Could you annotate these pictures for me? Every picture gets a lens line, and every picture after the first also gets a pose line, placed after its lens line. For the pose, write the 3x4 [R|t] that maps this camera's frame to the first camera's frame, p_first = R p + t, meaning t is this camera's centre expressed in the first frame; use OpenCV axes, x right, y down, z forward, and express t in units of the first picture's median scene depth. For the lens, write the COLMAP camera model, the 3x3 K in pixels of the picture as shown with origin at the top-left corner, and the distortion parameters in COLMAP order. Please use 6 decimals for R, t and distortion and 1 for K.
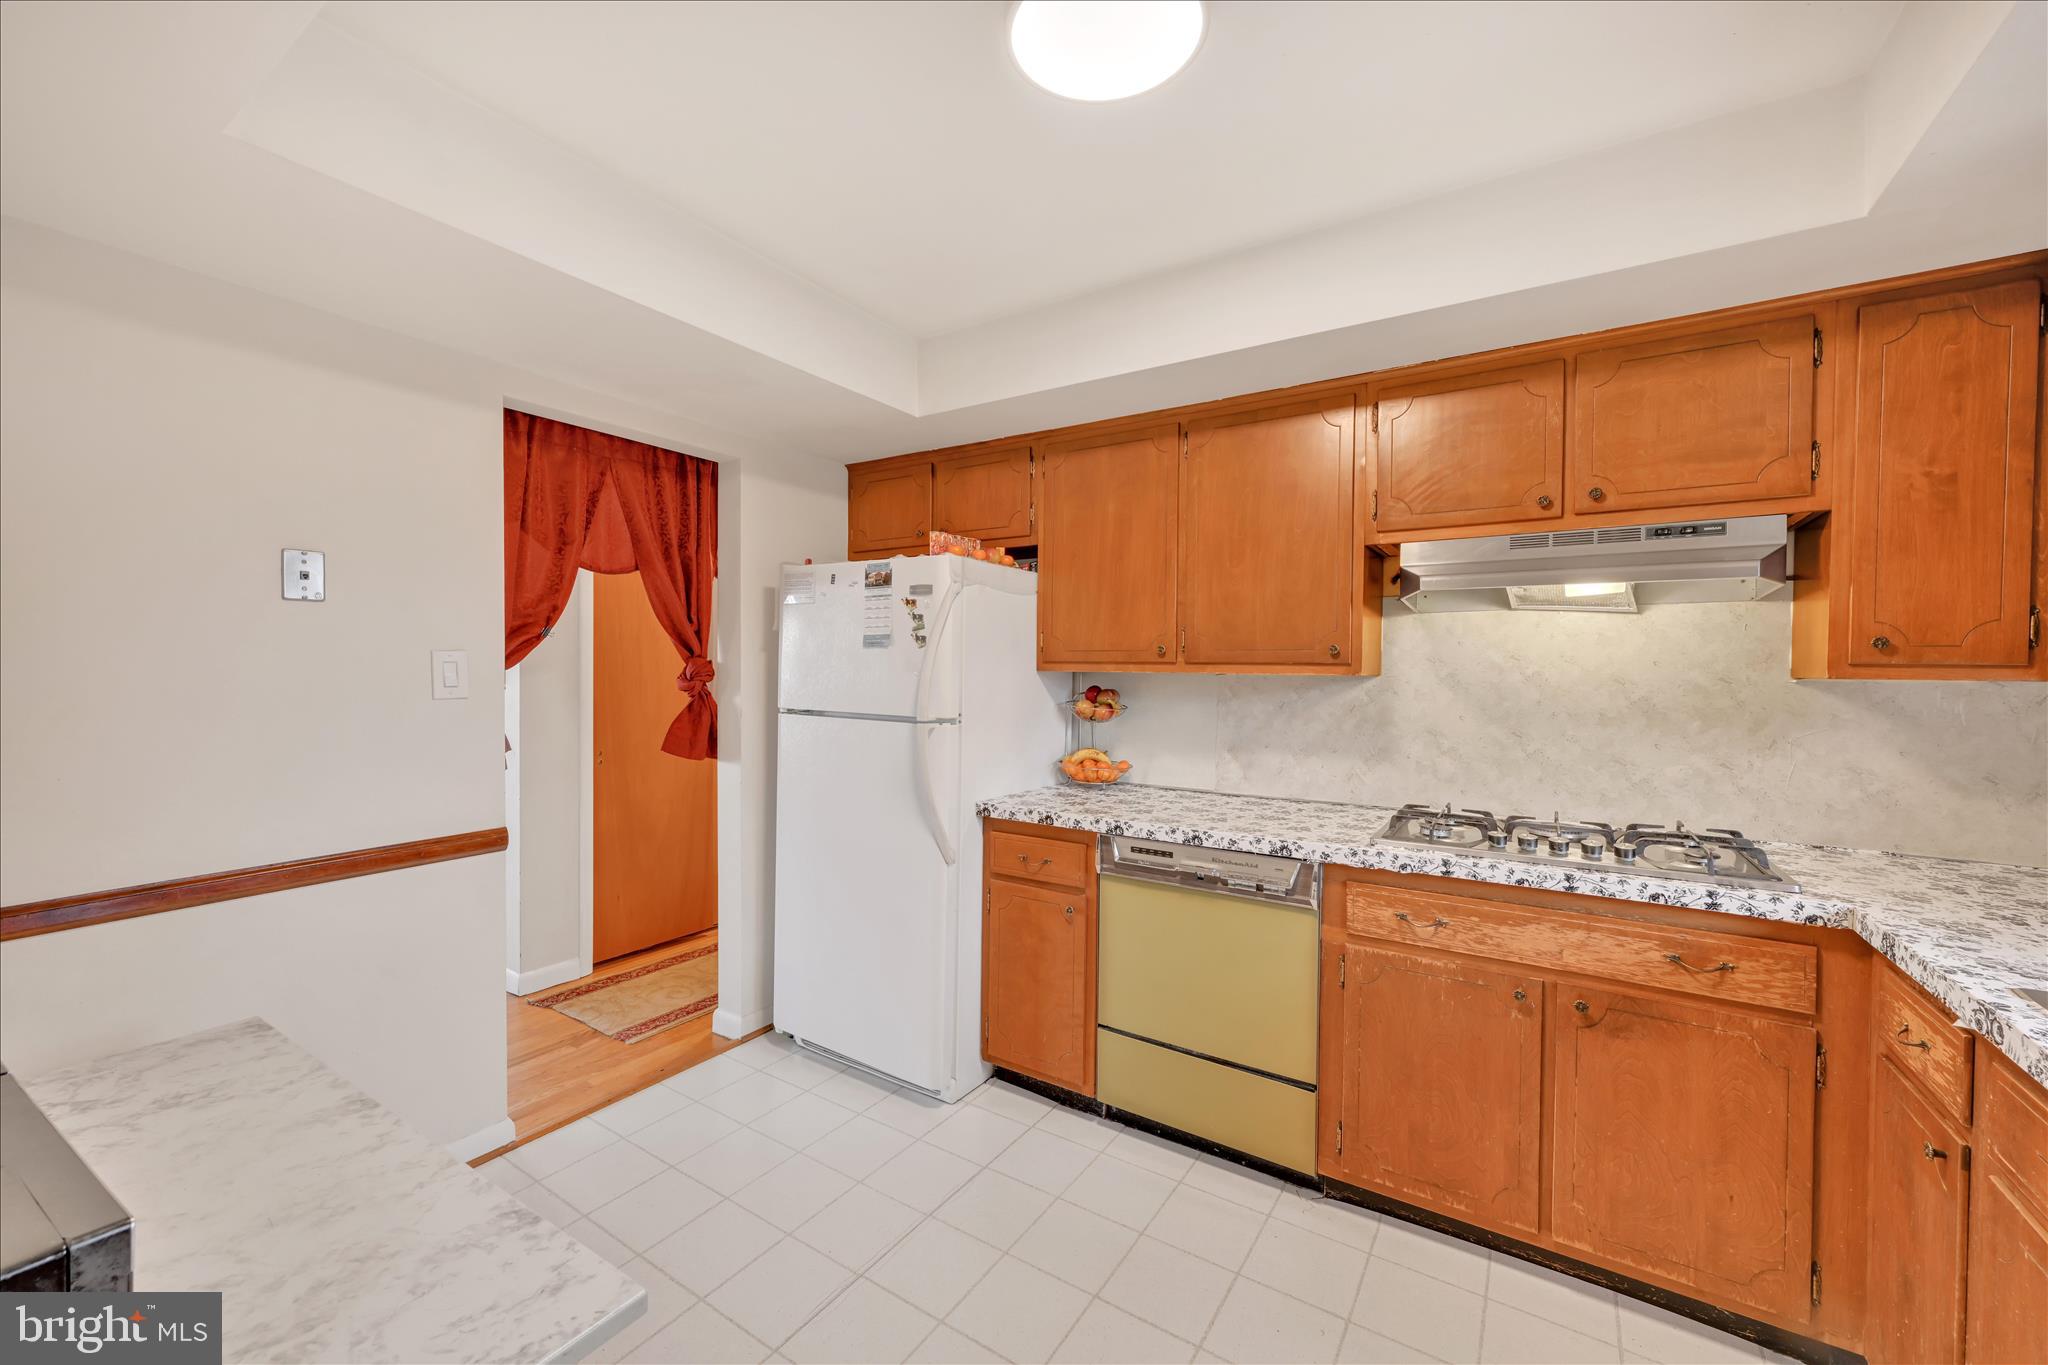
lens RADIAL K [[807.9, 0, 1026.5], [0, 807.9, 683.7], [0, 0, 1]] dist [0.000537, -0.000729]
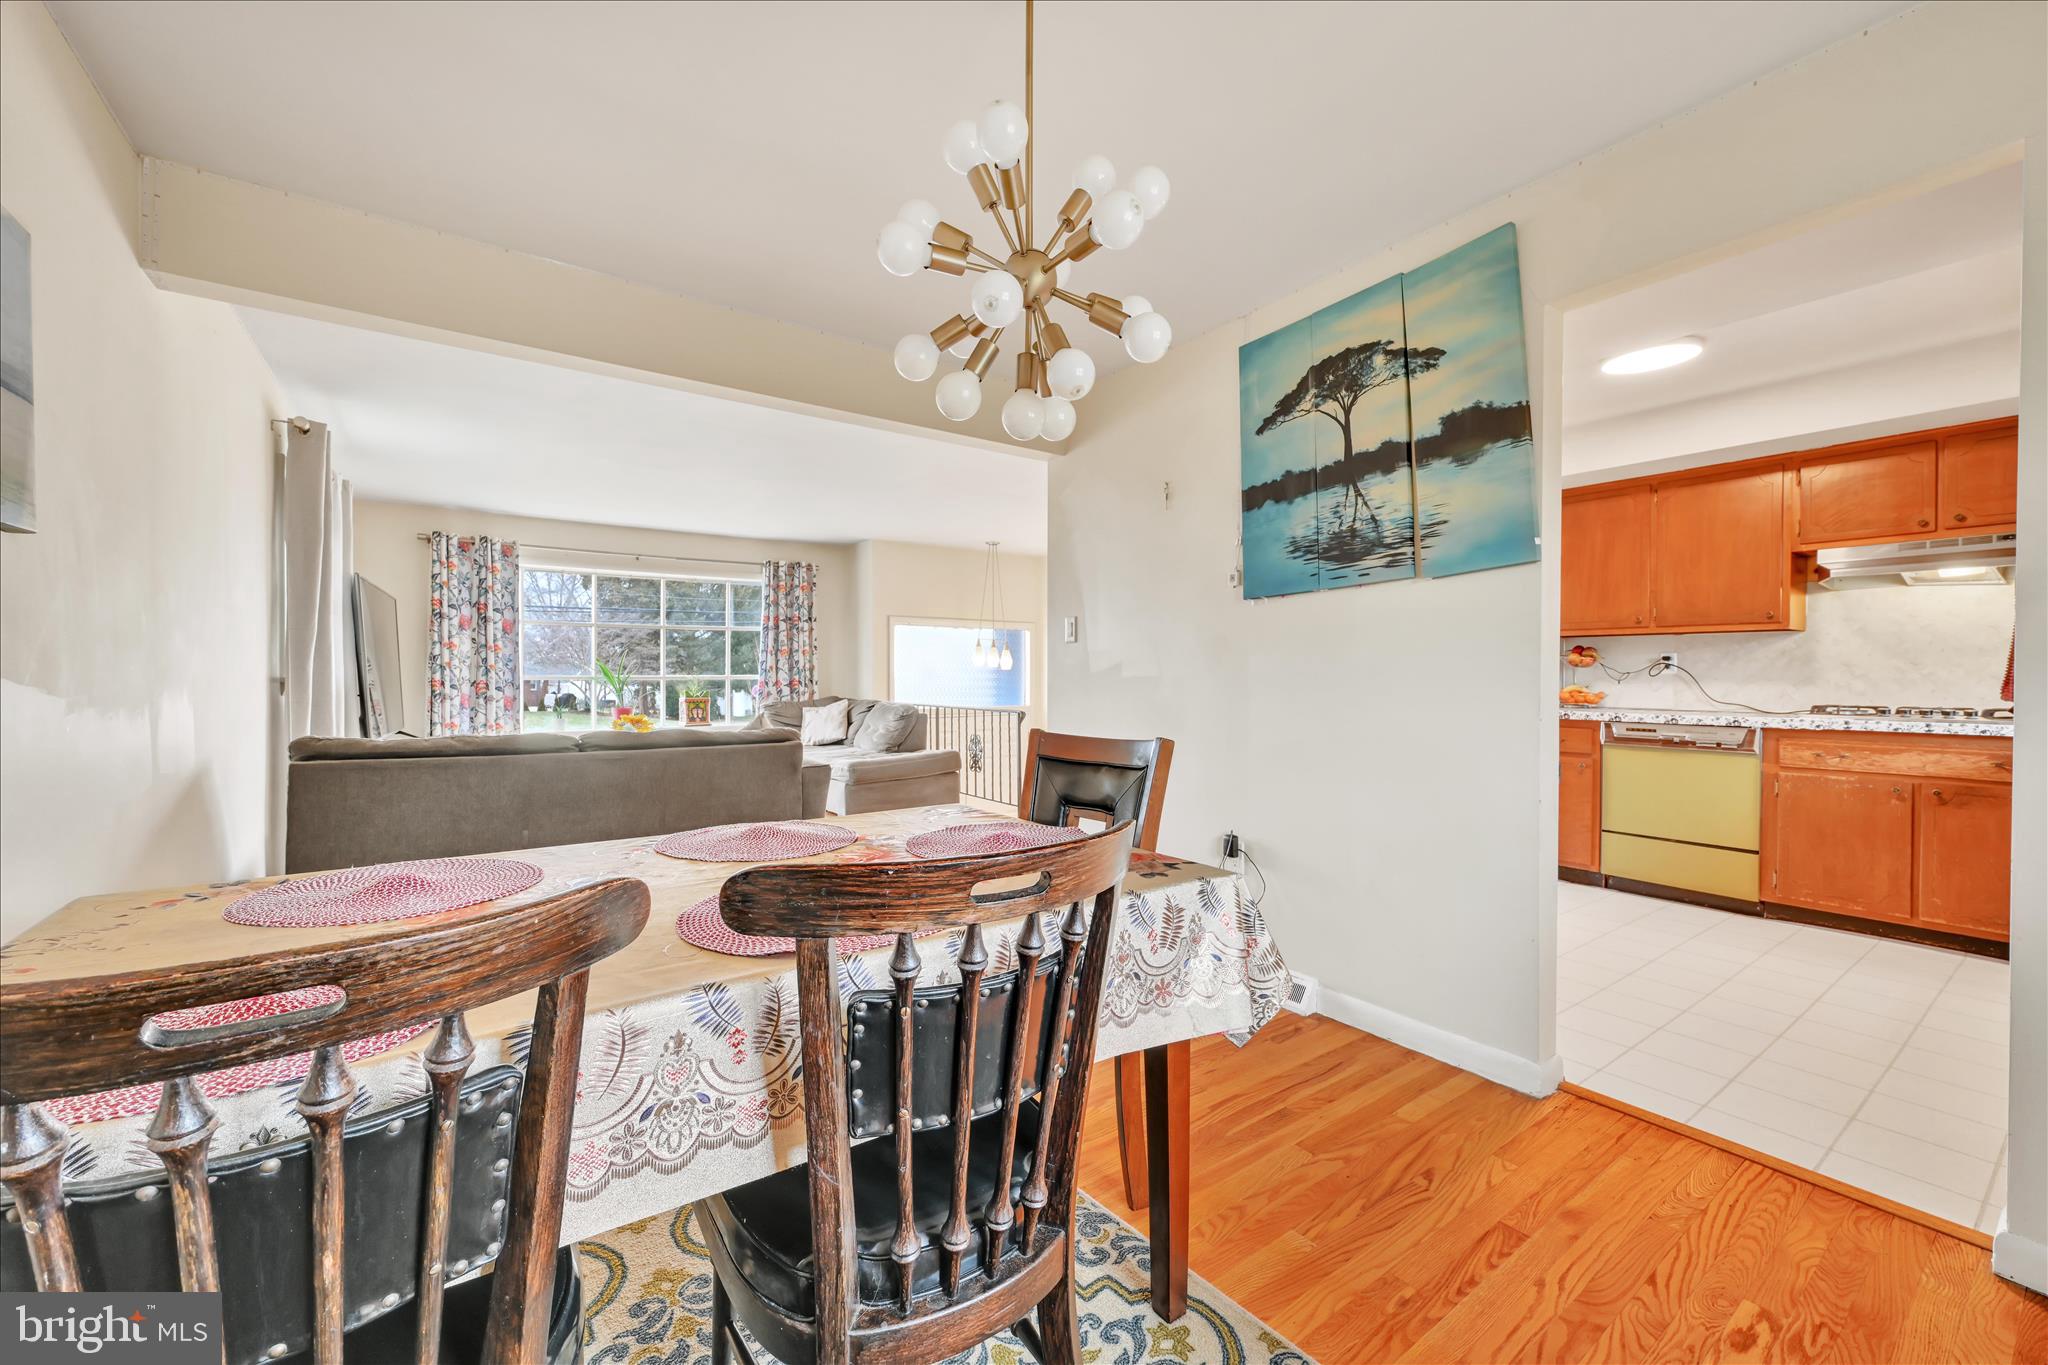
lens RADIAL K [[807.9, 0, 1020.3], [0, 807.9, 682.8], [0, 0, 1]] dist [0.000537, -0.000729]
pose [[0.929126, -0.002748, -0.369752, -0.495329], [-0.000737, 0.999957, -0.009282, 0.129323], [0.369762, 0.008896, 0.929084, -1.263198]]
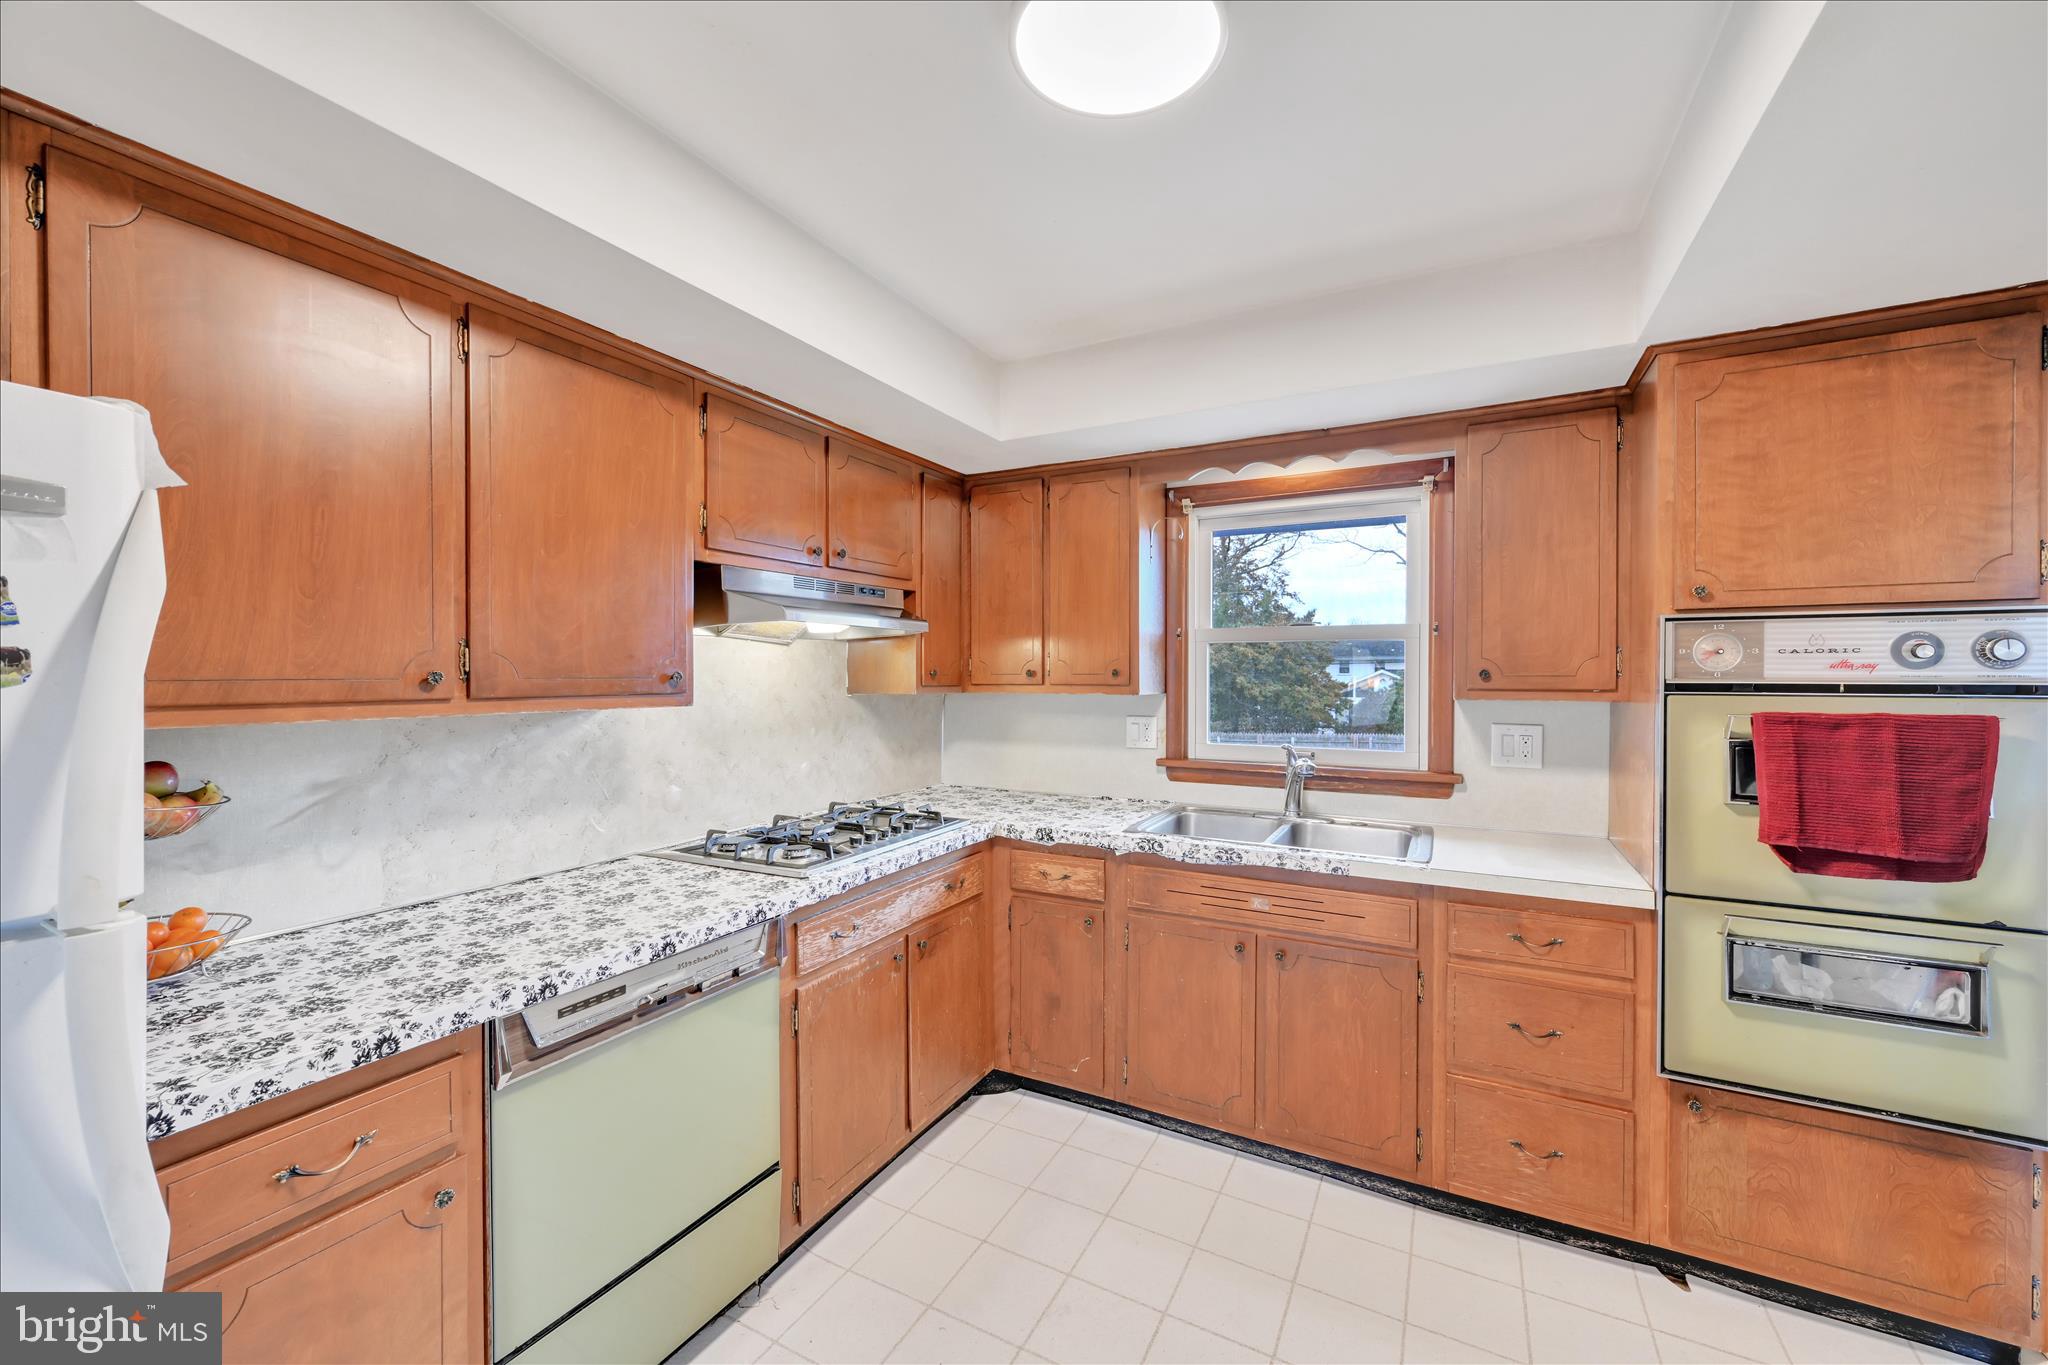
lens RADIAL K [[807.9, 0, 1028.2], [0, 807.9, 681.3], [0, 0, 1]] dist [0.000537, -0.000729]
pose [[-0.094980, -0.021758, 0.995241, -0.539440], [0.014722, 0.999621, 0.023259, -0.055999], [-0.995370, 0.016862, -0.094624, 0.767134]]
